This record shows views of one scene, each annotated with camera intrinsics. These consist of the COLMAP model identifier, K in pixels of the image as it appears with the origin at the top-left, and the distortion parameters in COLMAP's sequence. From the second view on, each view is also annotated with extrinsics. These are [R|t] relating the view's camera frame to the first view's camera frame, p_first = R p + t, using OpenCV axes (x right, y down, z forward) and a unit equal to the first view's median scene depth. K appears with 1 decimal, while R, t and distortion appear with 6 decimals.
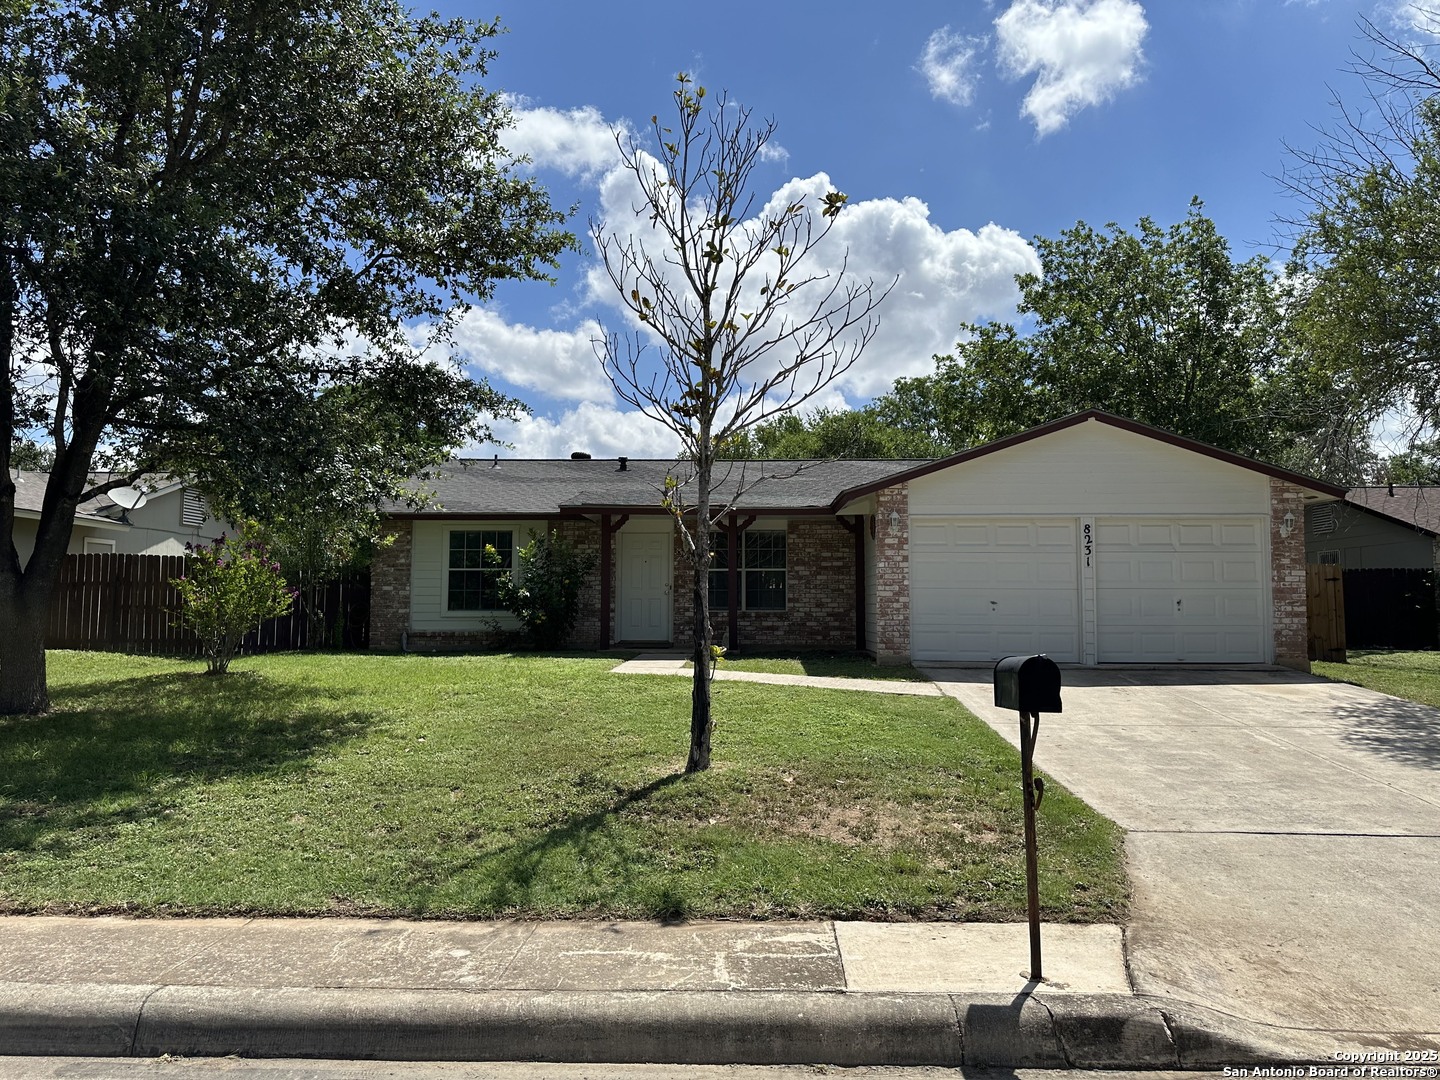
lens RADIAL K [[1010.4, 0, 719.9], [0, 1010.4, 534.5], [0, 0, 1]] dist [0.082070, -0.117383]
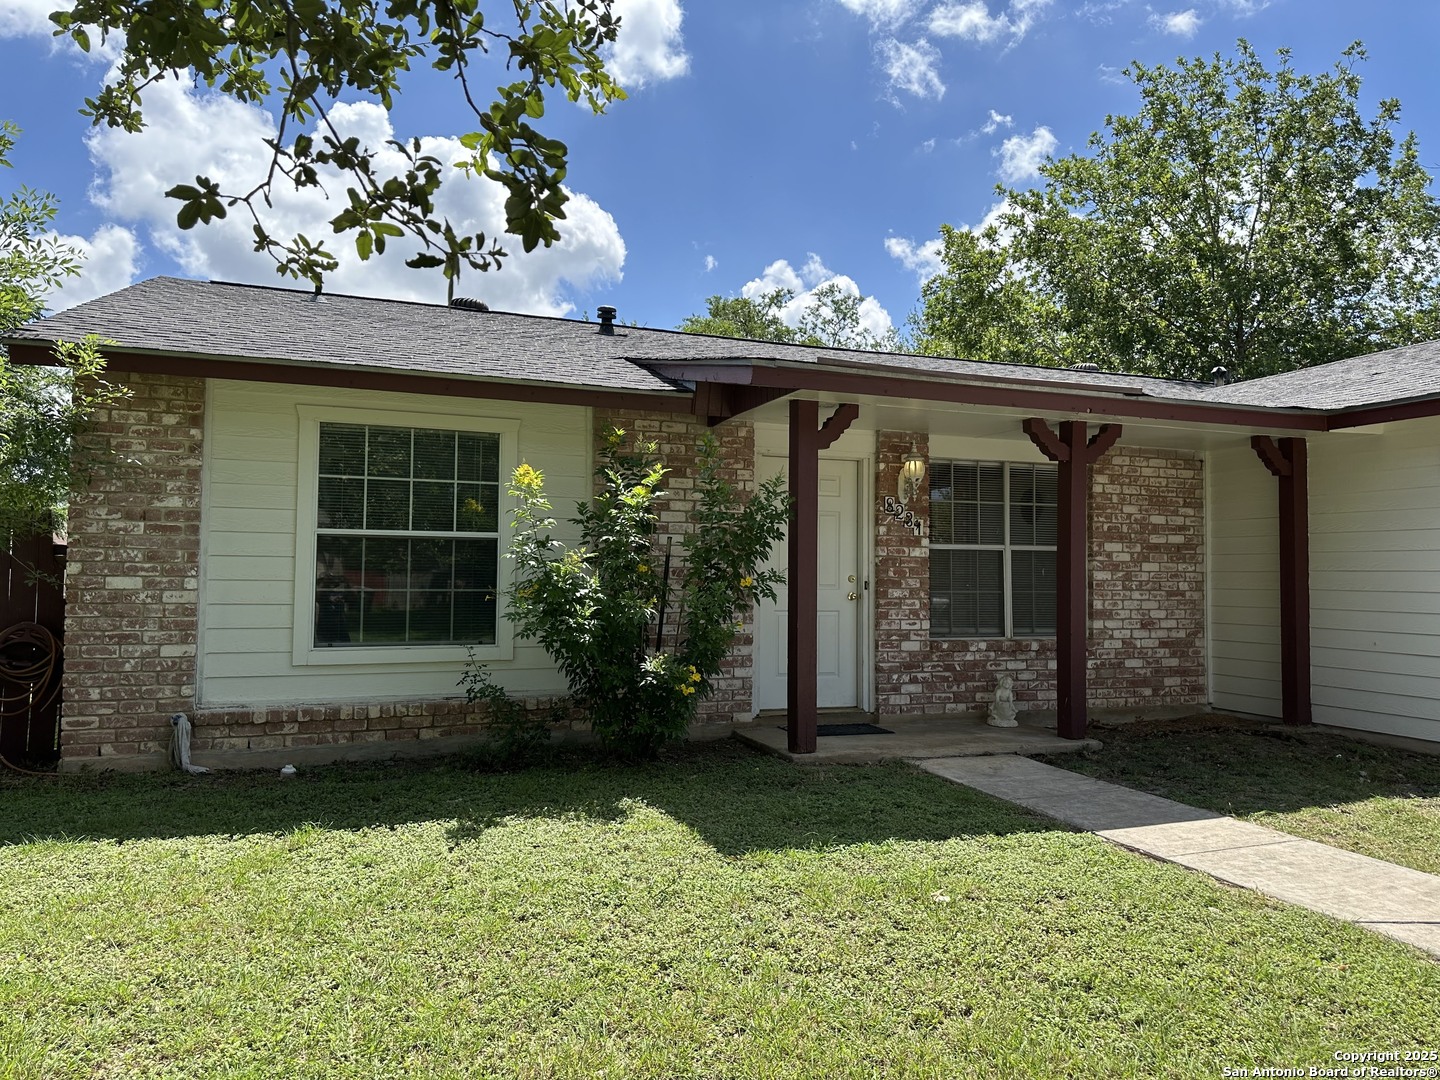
lens RADIAL K [[1010.4, 0, 719.9], [0, 1010.4, 534.5], [0, 0, 1]] dist [0.082070, -0.117383]
pose [[0.929461, 0.022911, 0.368207, -0.271119], [-0.040399, 0.998388, 0.039856, 0.015904], [-0.366701, -0.051920, 0.928889, 0.624445]]
